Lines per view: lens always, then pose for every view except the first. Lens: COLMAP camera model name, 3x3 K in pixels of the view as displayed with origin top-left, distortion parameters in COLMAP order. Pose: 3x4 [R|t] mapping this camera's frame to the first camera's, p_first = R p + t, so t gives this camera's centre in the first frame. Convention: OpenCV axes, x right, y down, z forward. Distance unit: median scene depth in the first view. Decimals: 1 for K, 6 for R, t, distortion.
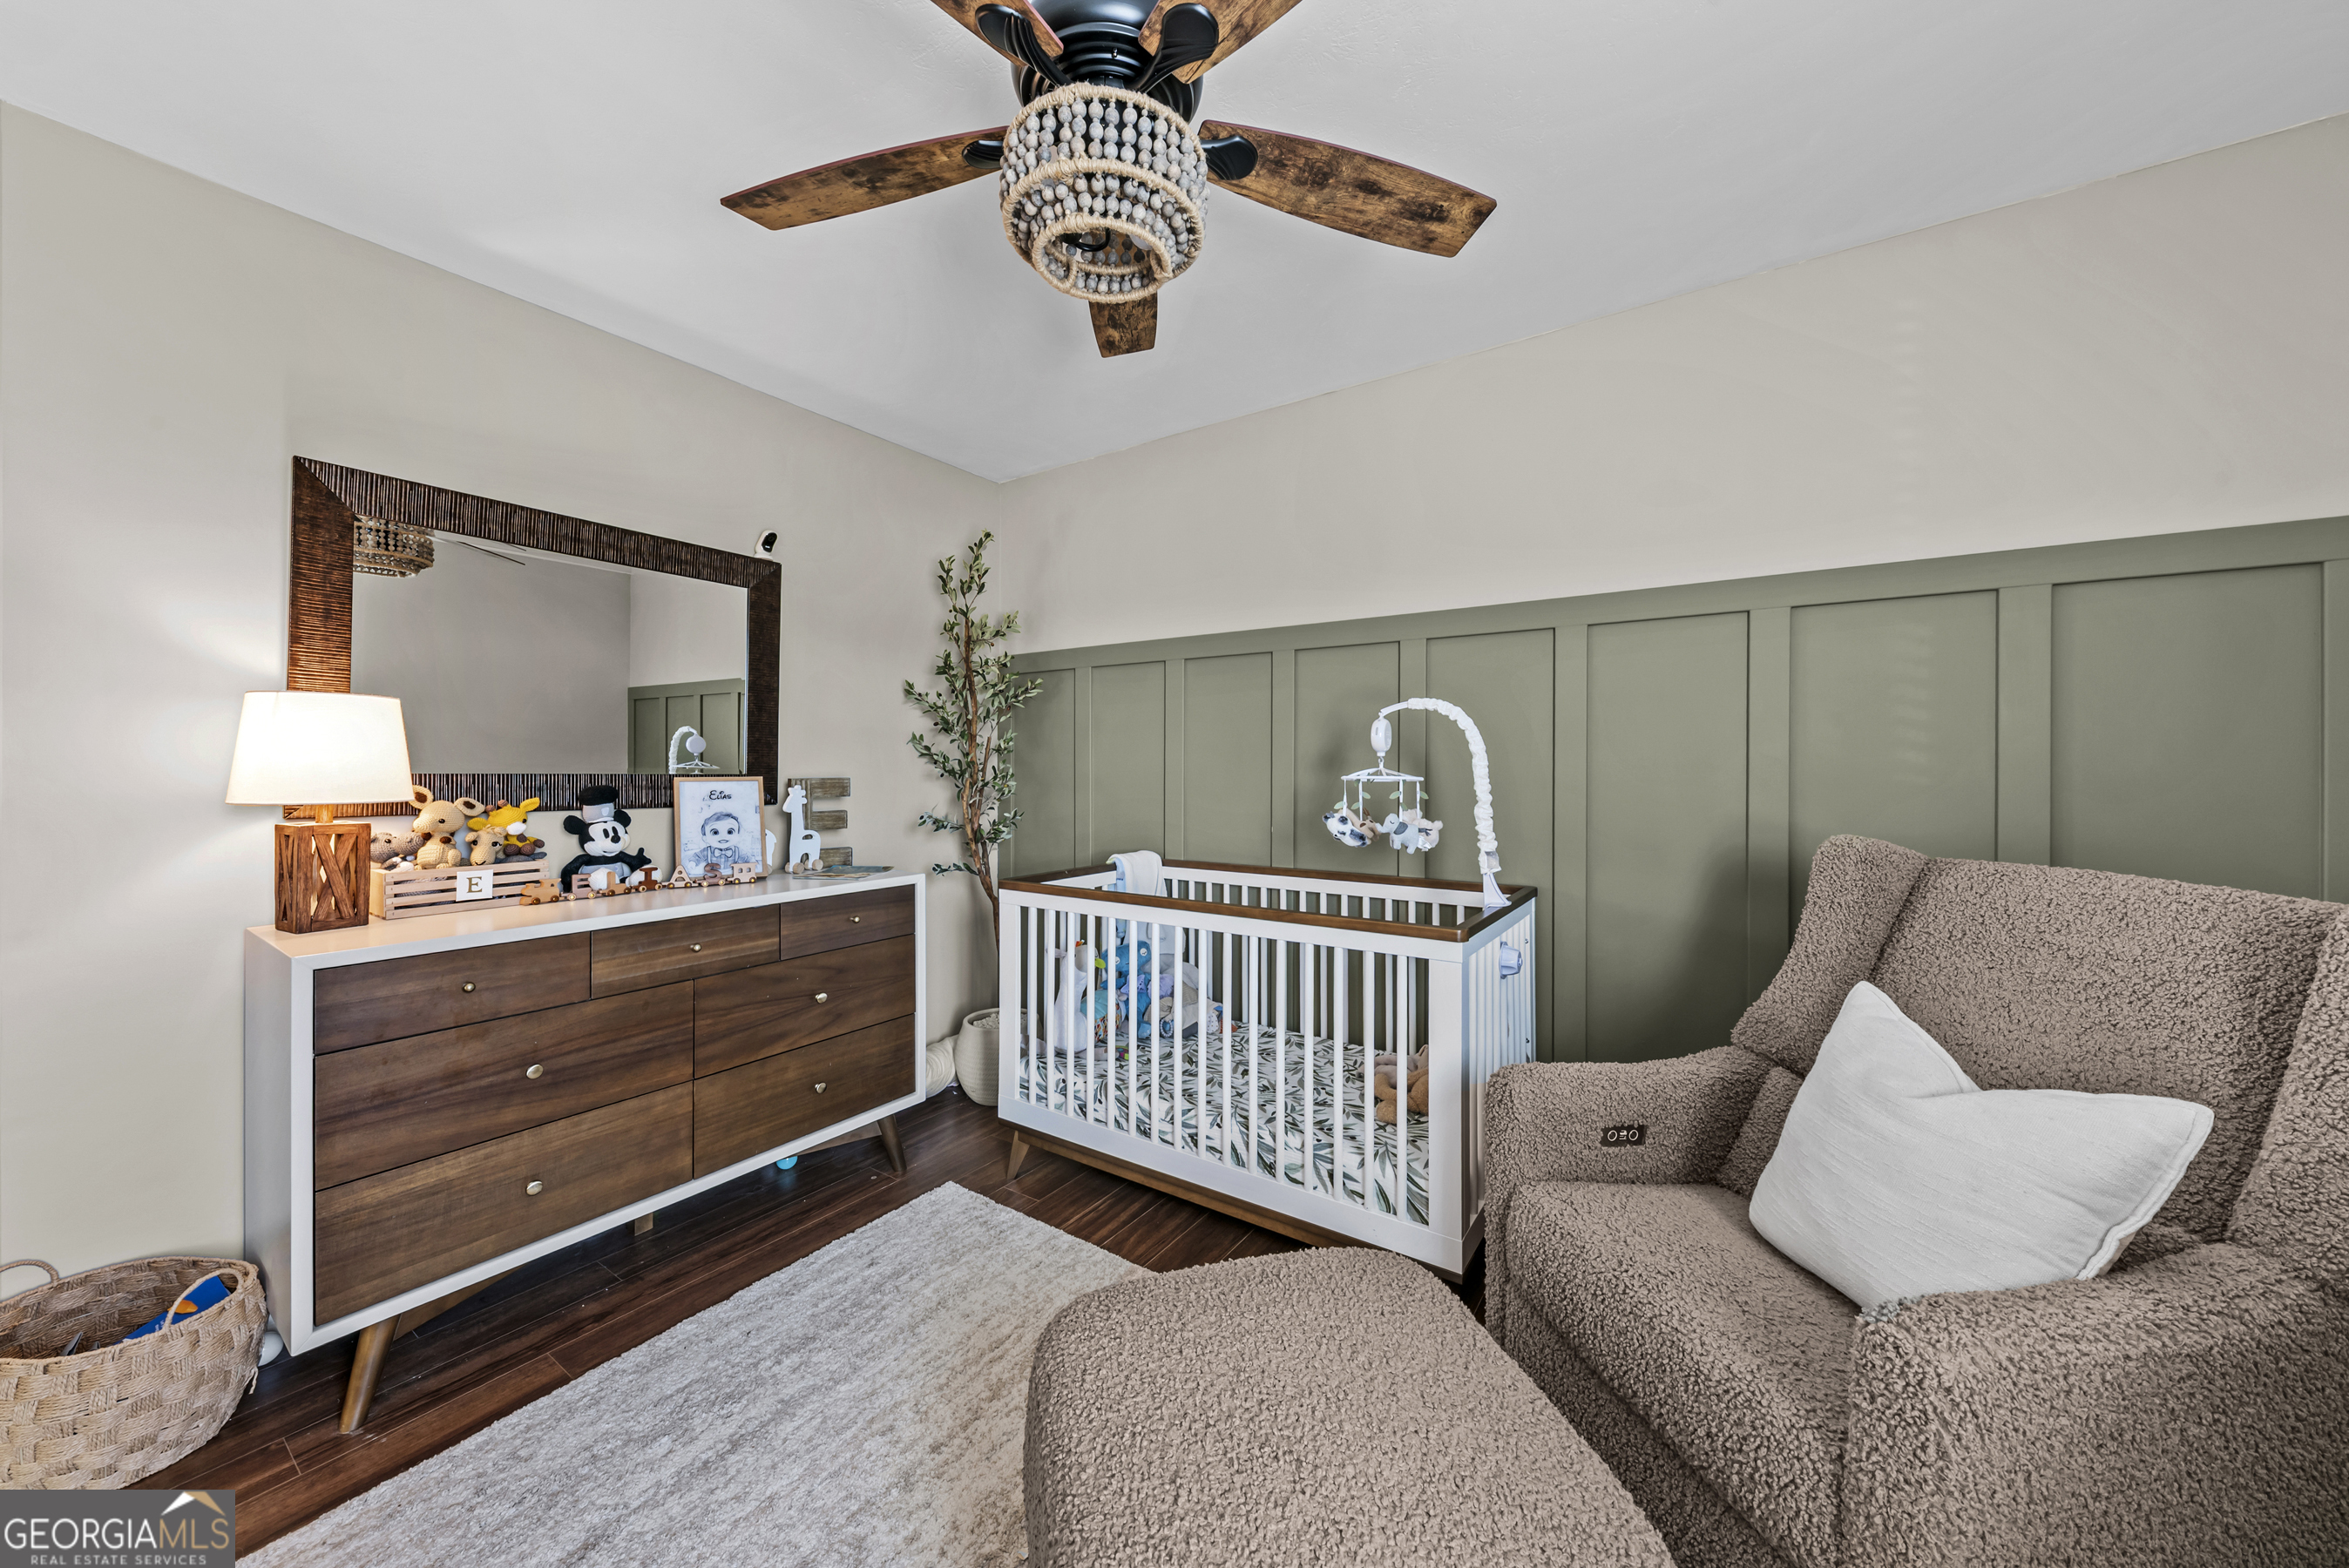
lens RADIAL K [[815.9, 0, 1161.6], [0, 815.9, 767.5], [0, 0, 1]] dist [0.022119, -0.007852]
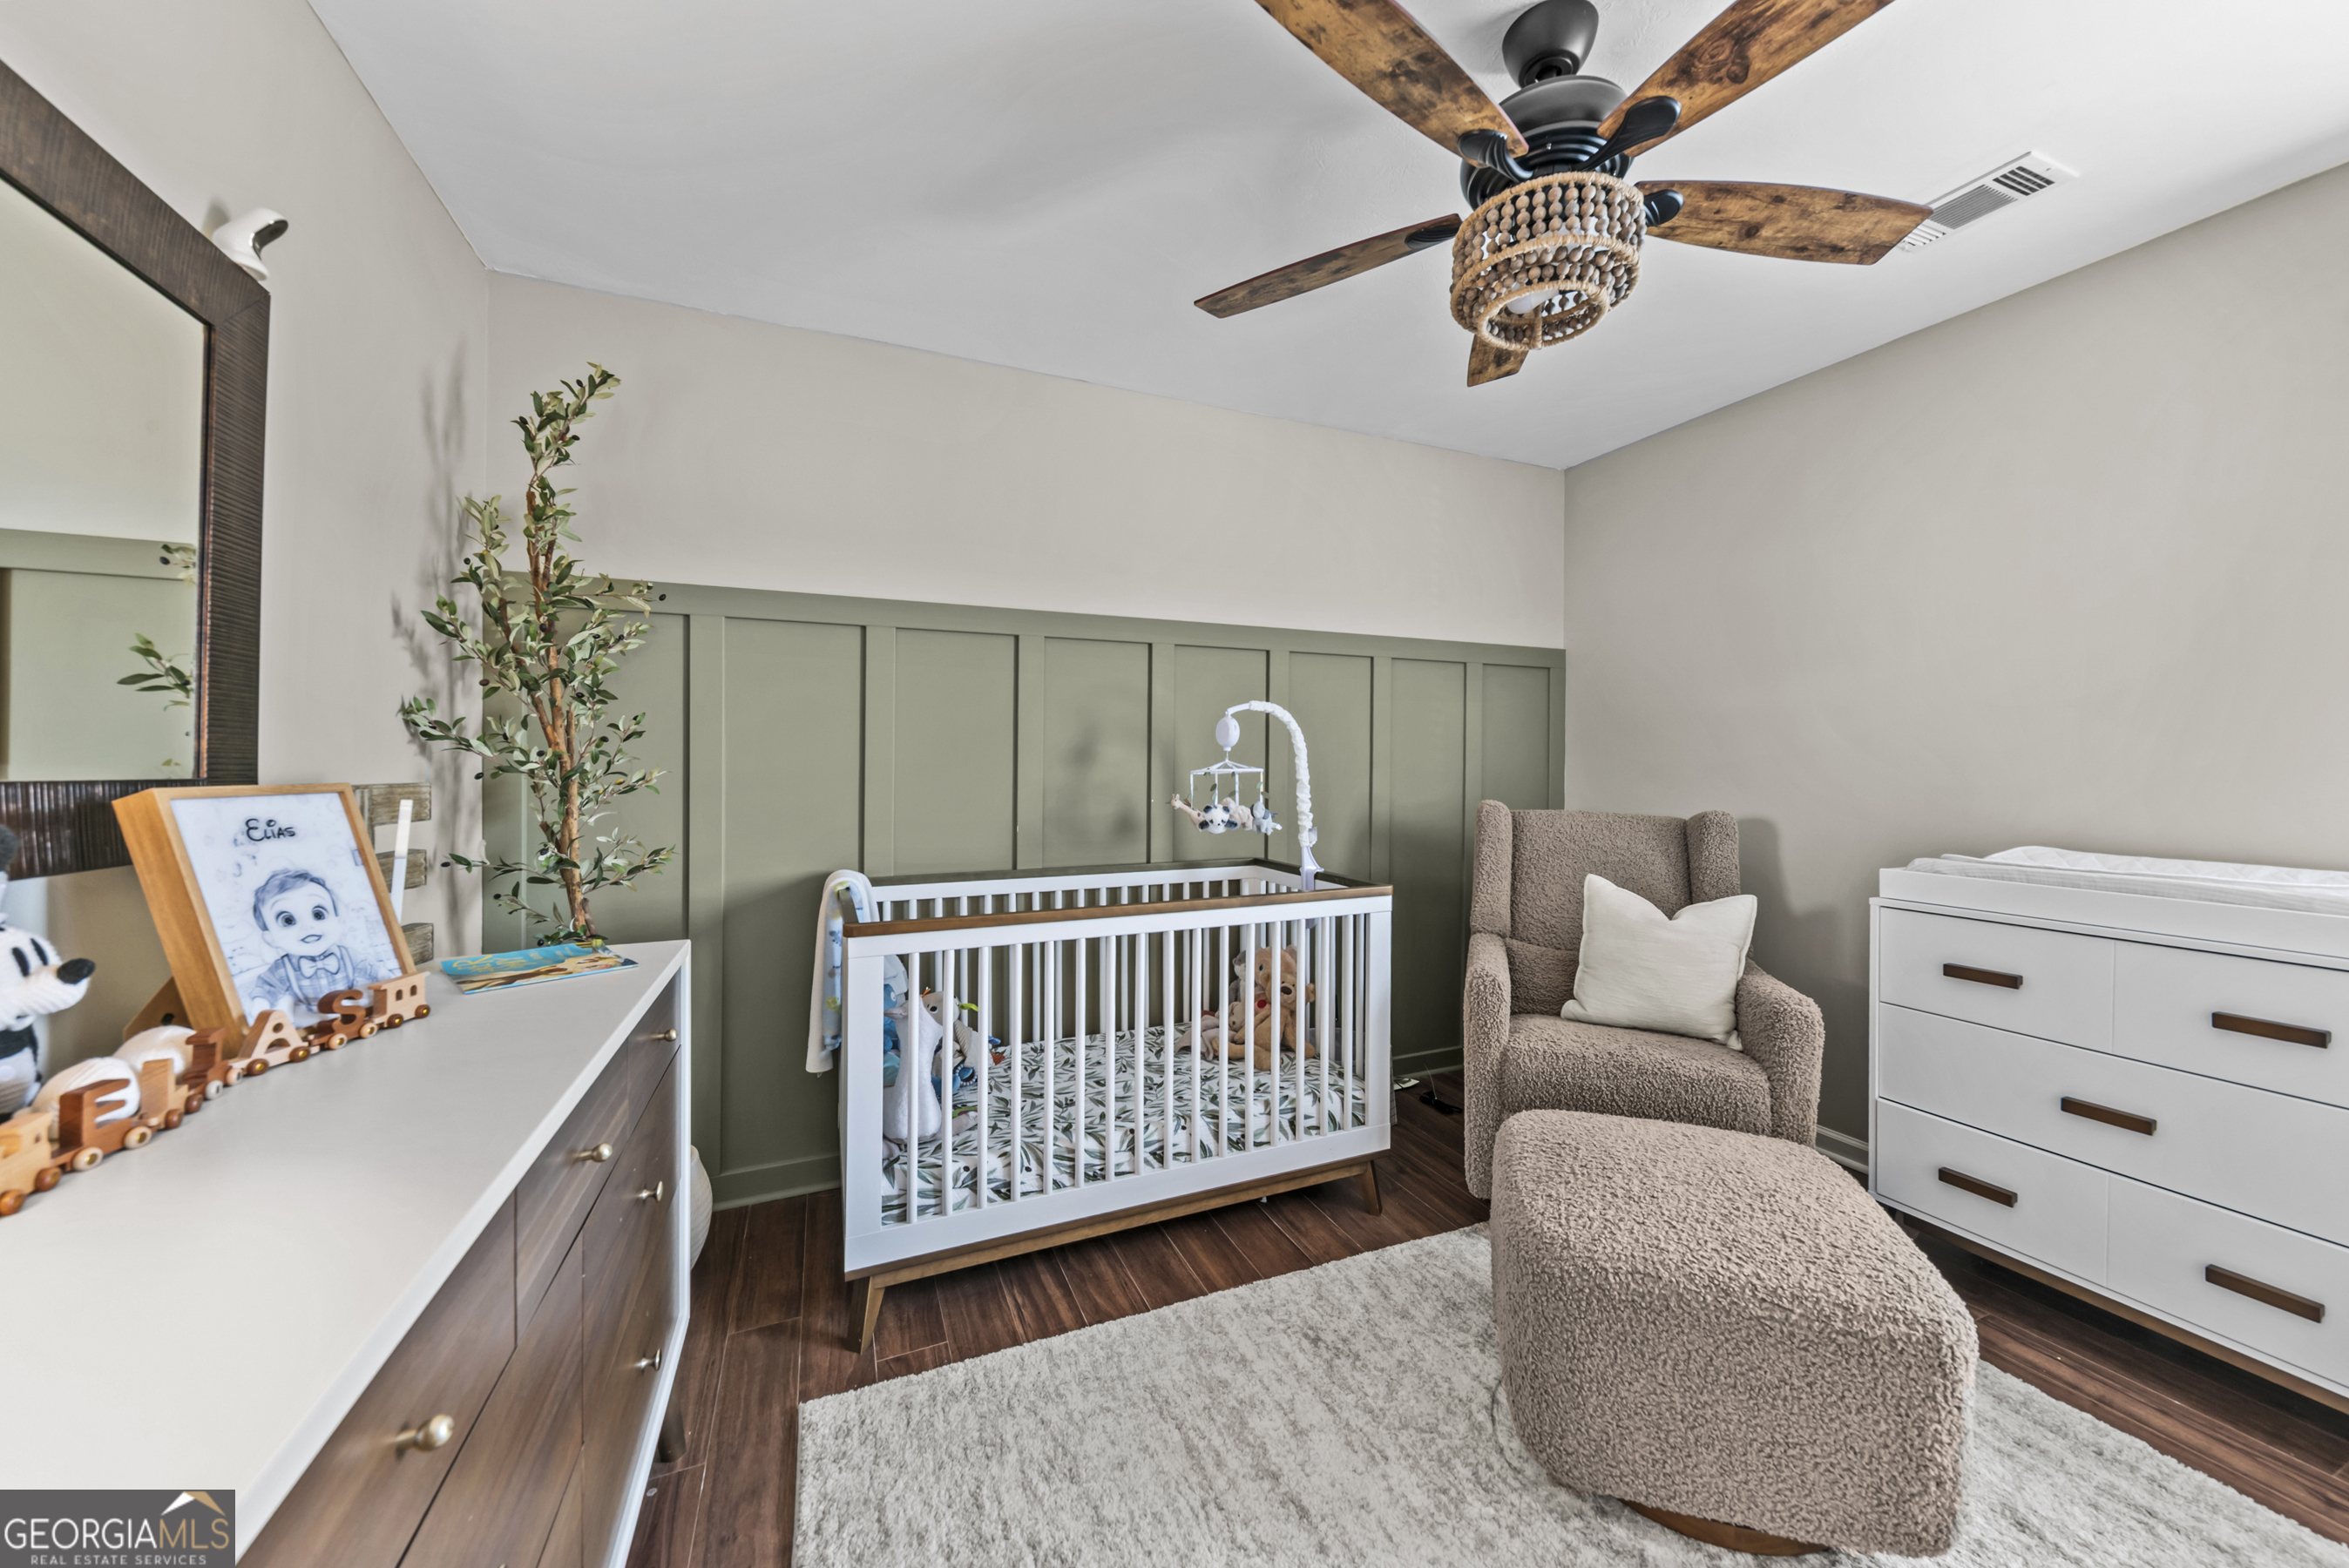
lens RADIAL K [[830.5, 0, 1178.2], [0, 830.5, 769.8], [0, 0, 1]] dist [0.001083, -0.000118]
pose [[0.541612, -0.008785, 0.840583, -0.654569], [0.002045, 0.999956, 0.009133, 0.001662], [-0.840626, -0.003227, 0.541606, 0.406828]]
